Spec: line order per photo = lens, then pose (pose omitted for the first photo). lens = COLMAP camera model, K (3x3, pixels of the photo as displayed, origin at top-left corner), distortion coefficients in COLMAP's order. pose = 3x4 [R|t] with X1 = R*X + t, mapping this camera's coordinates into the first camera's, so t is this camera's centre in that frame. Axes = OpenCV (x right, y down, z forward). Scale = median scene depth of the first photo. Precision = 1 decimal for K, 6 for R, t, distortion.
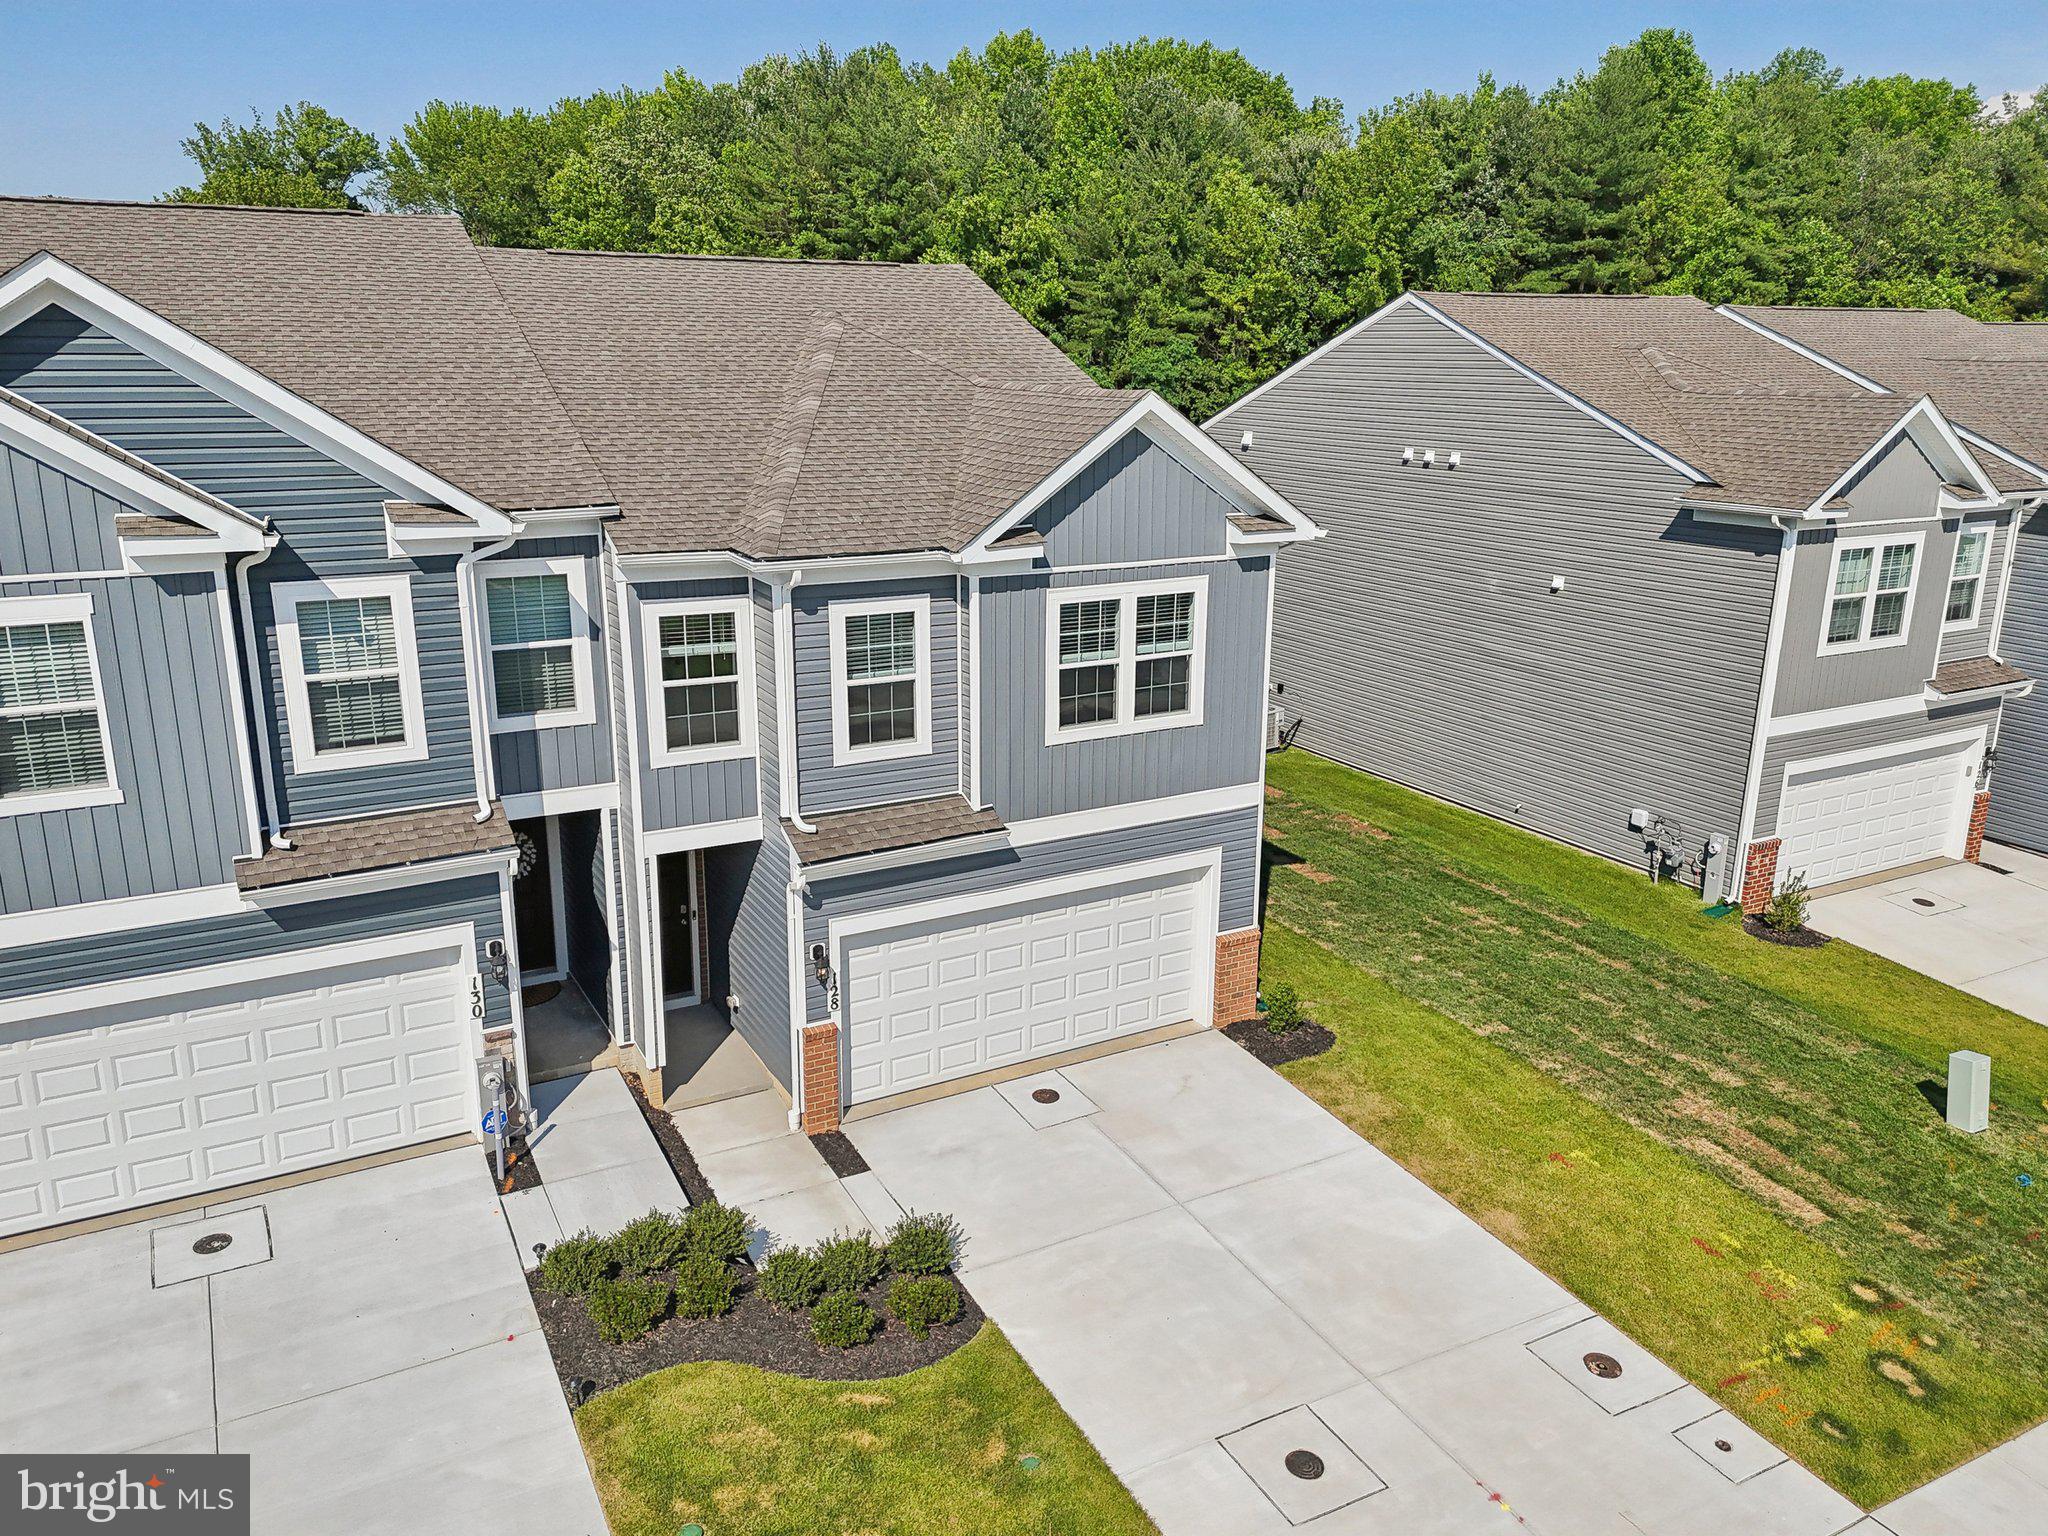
lens RADIAL K [[1511.7, 0, 1024.0], [0, 1511.7, 768.0], [0, 0, 1]] dist [0.083907, -0.094576]
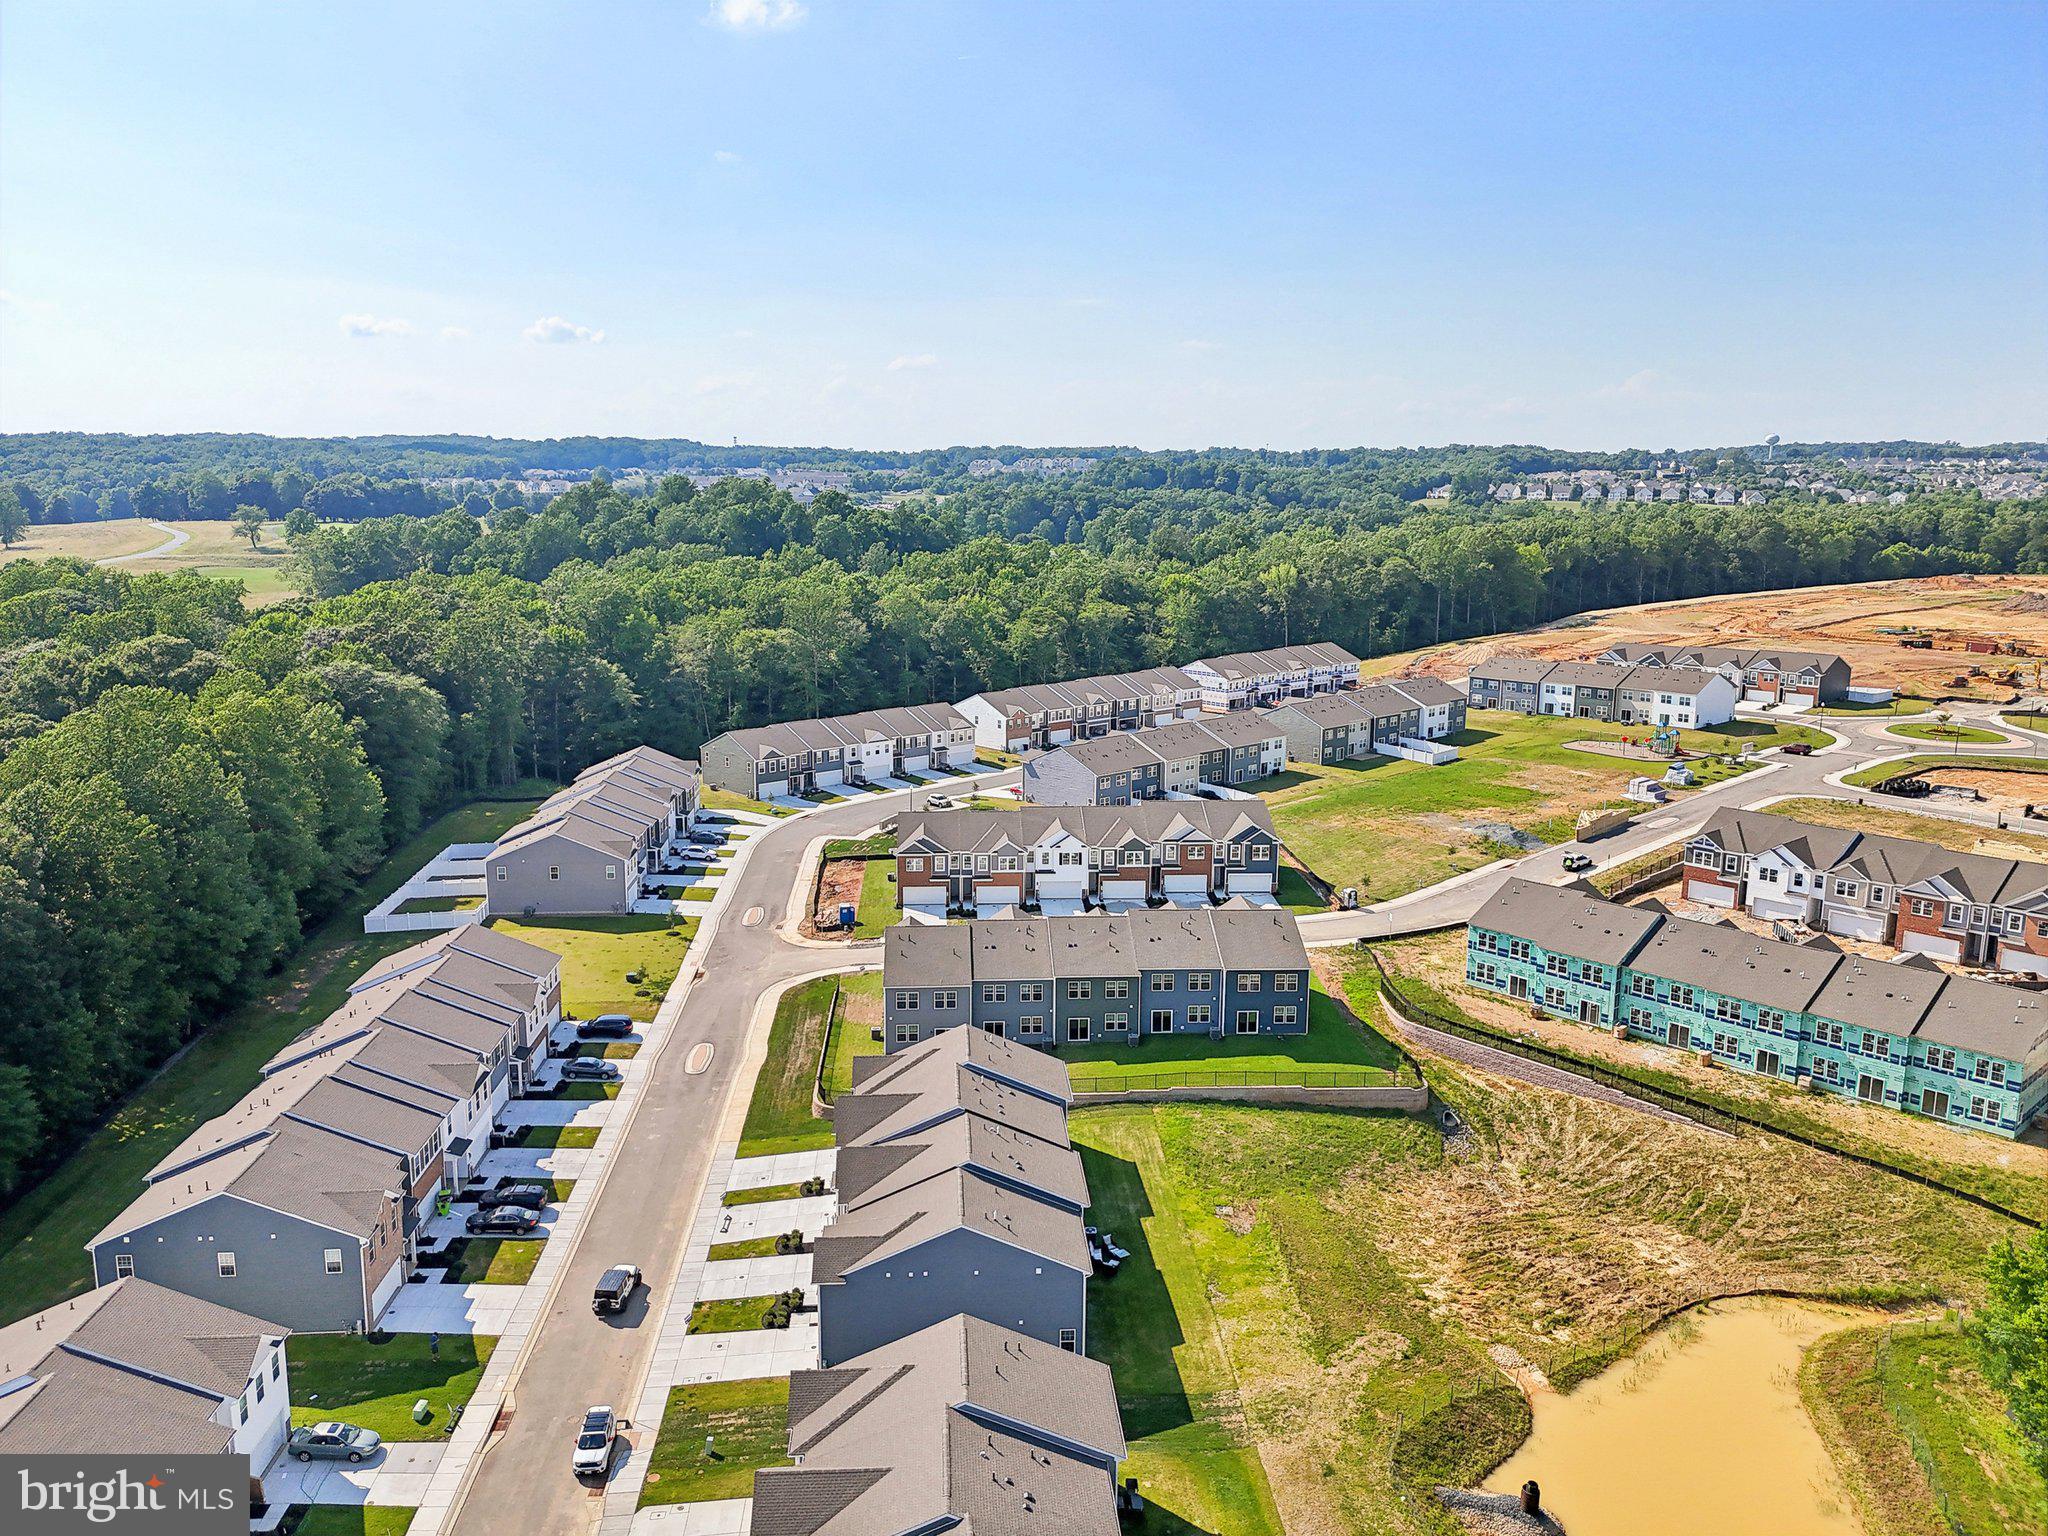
lens RADIAL K [[1511.7, 0, 1024.0], [0, 1511.7, 768.0], [0, 0, 1]] dist [0.083907, -0.094576]
pose [[-0.424826, 0.159981, -0.891027, 4.517070], [-0.253929, 0.923689, 0.286914, -3.679439], [0.868932, 0.348146, -0.351784, 3.074309]]
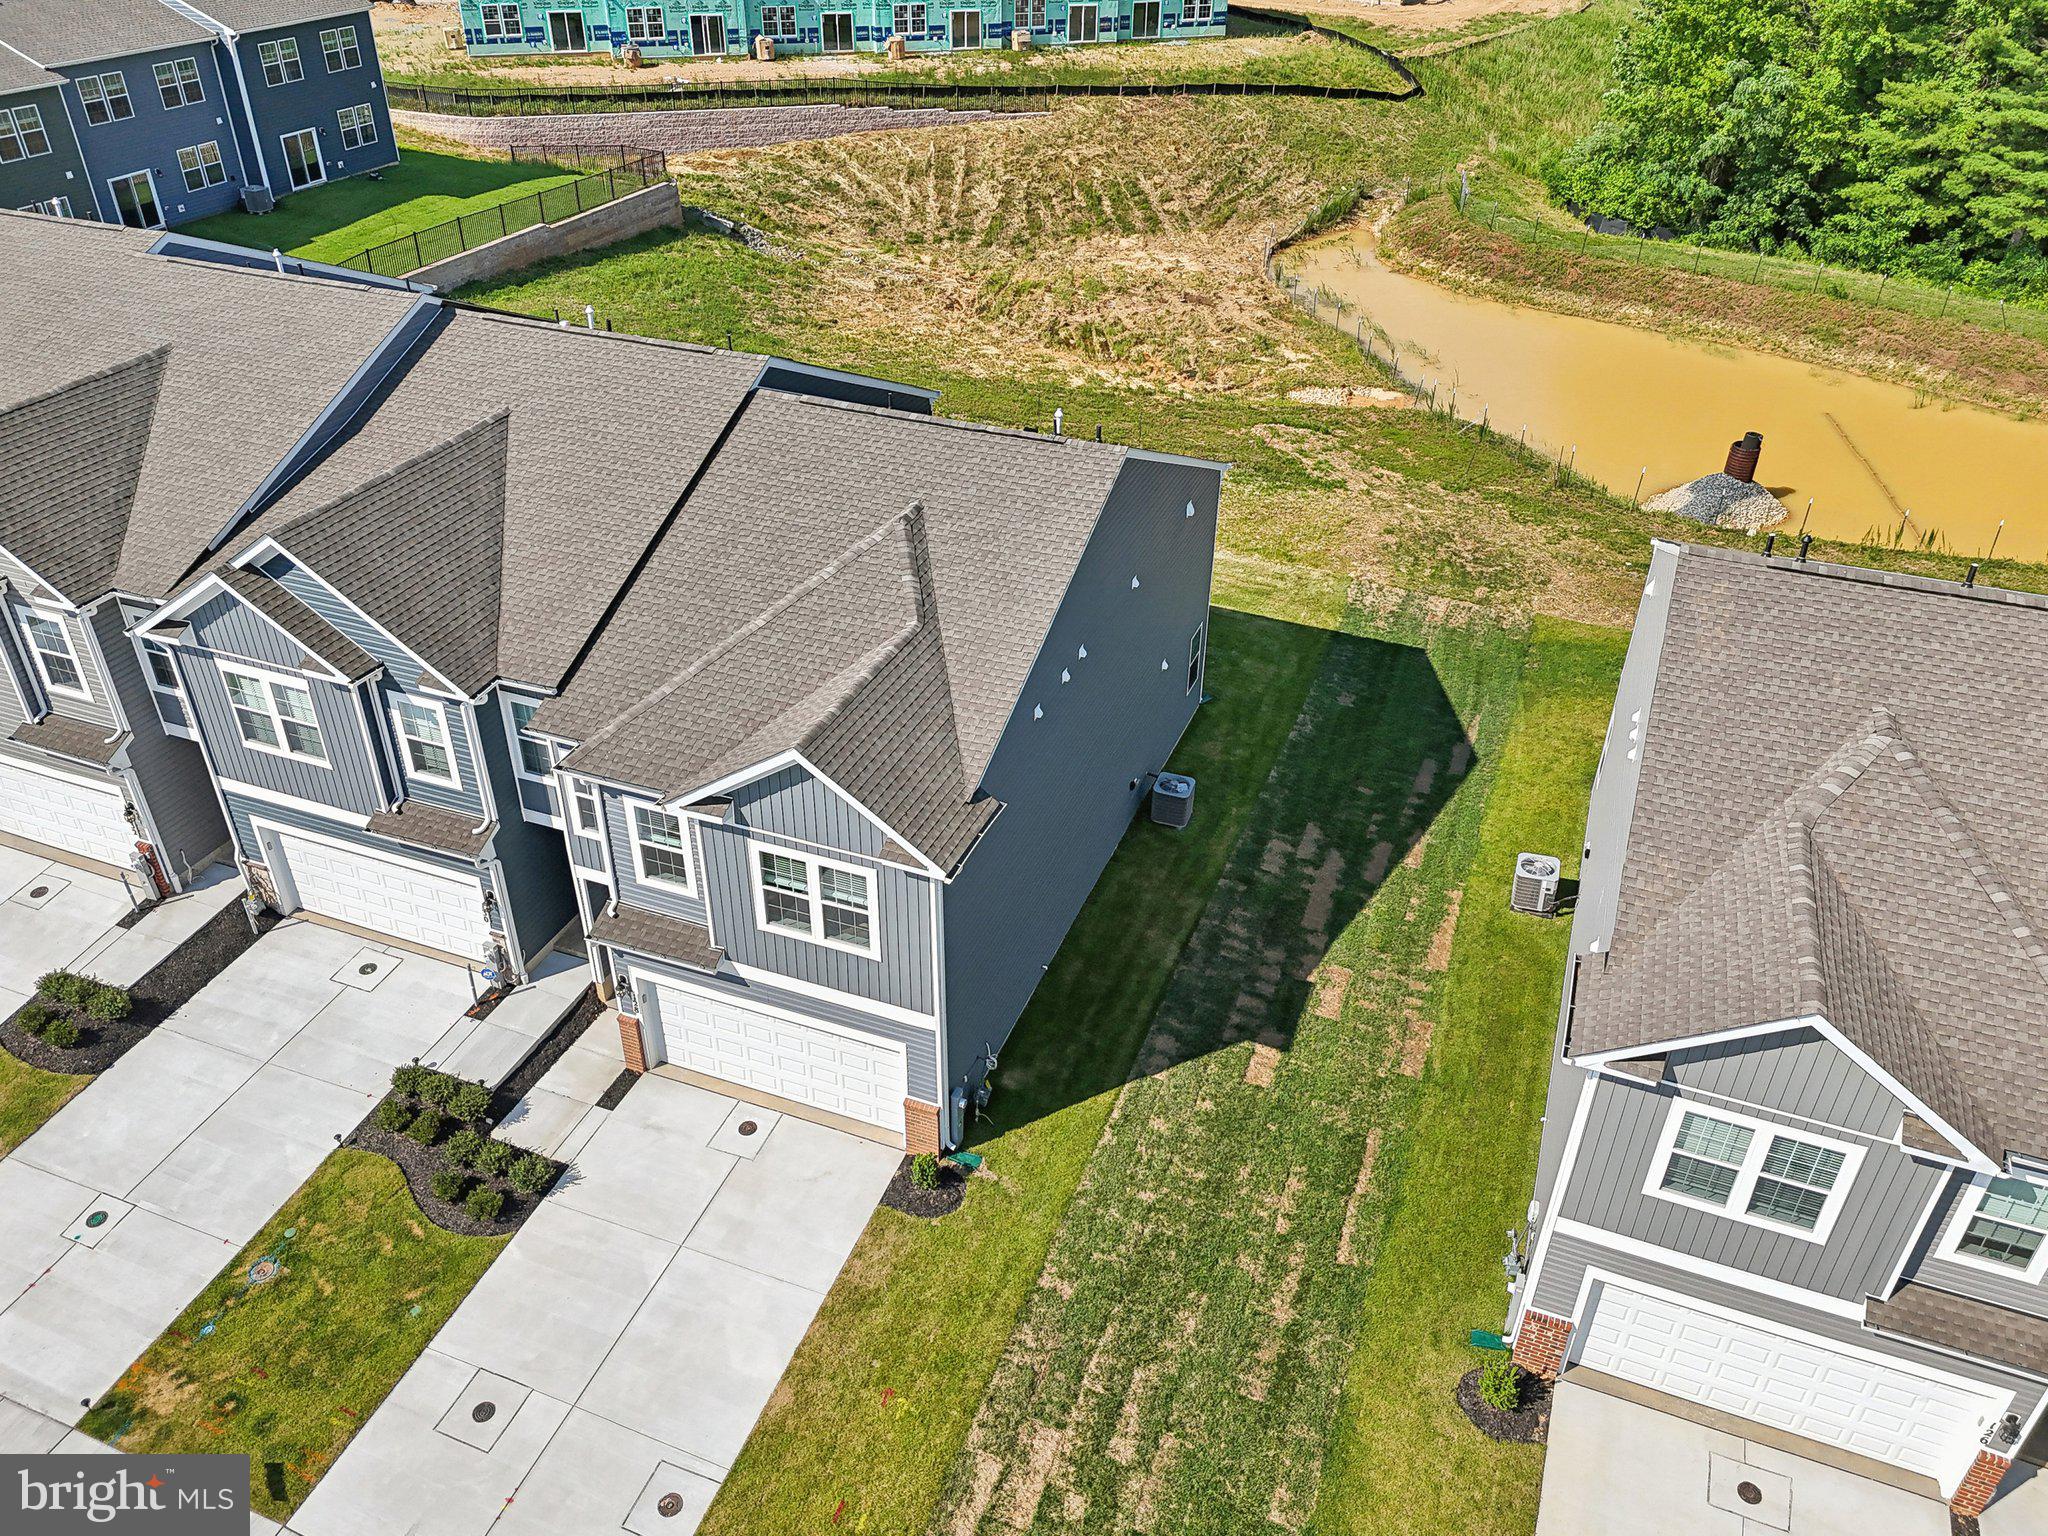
lens RADIAL K [[1511.7, 0, 1024.0], [0, 1511.7, 768.0], [0, 0, 1]] dist [0.083907, -0.094576]
pose [[0.639922, 0.423984, -0.640888, 1.081778], [-0.211100, 0.898918, 0.383905, -0.793511], [0.738875, -0.110378, 0.664741, 0.276883]]
